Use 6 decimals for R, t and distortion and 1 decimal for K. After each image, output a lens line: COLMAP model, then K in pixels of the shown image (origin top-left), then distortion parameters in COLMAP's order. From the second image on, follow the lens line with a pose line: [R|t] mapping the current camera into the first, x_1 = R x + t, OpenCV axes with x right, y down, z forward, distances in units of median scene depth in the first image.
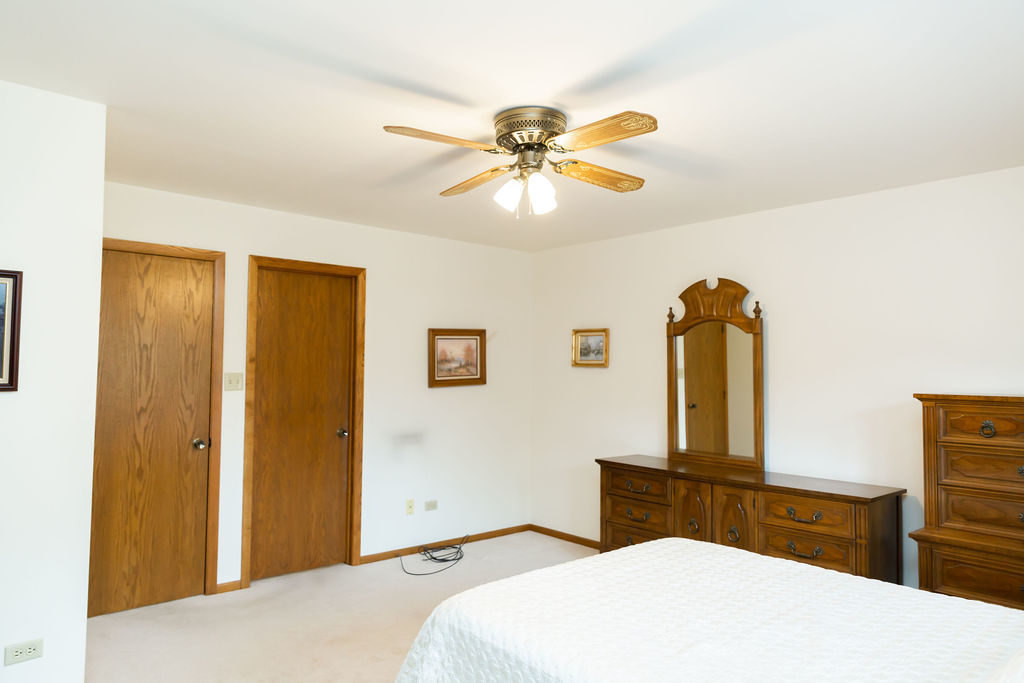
lens RADIAL K [[681.8, 0, 511.9], [0, 681.8, 343.2], [0, 0, 1]] dist [0.015252, -0.005468]
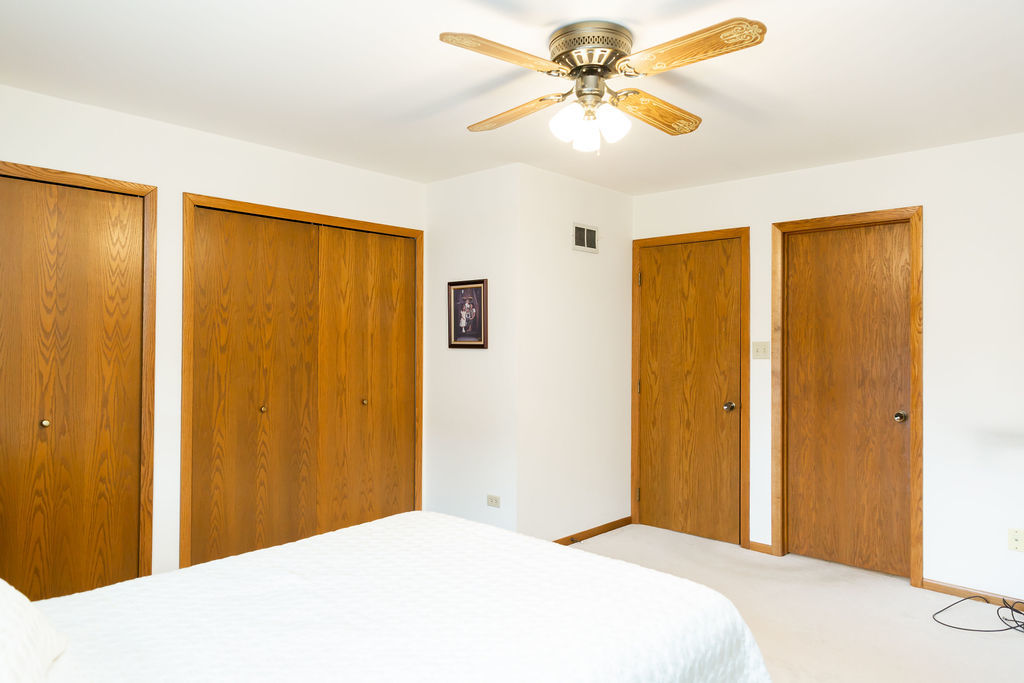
lens RADIAL K [[681.8, 0, 509.9], [0, 681.8, 340.4], [0, 0, 1]] dist [0.015252, -0.005468]
pose [[0.088666, -0.014654, -0.995954, 0.604681], [0.030399, 0.999466, -0.011999, 0.043865], [0.995597, -0.029212, 0.089065, 0.553627]]
